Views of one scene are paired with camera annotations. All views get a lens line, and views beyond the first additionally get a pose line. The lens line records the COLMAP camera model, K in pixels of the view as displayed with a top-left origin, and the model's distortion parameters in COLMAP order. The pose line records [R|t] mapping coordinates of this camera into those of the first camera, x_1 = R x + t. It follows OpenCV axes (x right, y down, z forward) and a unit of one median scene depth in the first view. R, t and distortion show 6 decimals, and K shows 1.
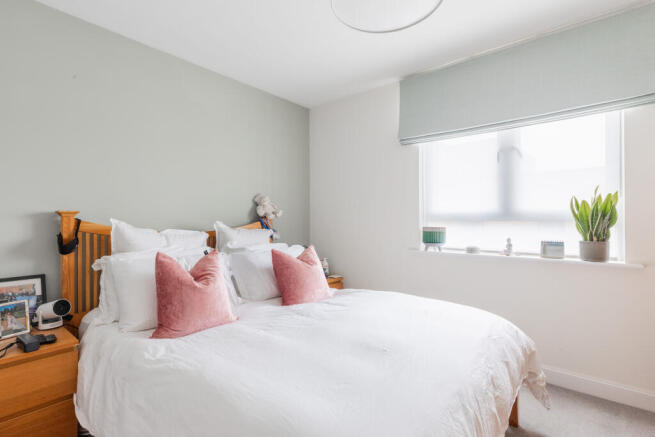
lens RADIAL K [[307.3, 0, 325.7], [0, 307.3, 216.0], [0, 0, 1]] dist [-0.000386, -0.000218]
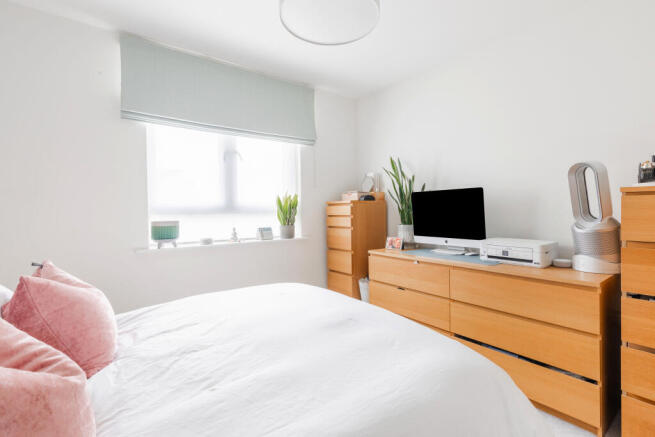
lens RADIAL K [[307.3, 0, 325.7], [0, 307.3, 216.0], [0, 0, 1]] dist [-0.000386, -0.000218]
pose [[0.232253, -0.025293, 0.972326, -0.474530], [0.001597, 0.999670, 0.025623, -0.002195], [-0.972654, -0.004398, 0.232217, 0.382107]]
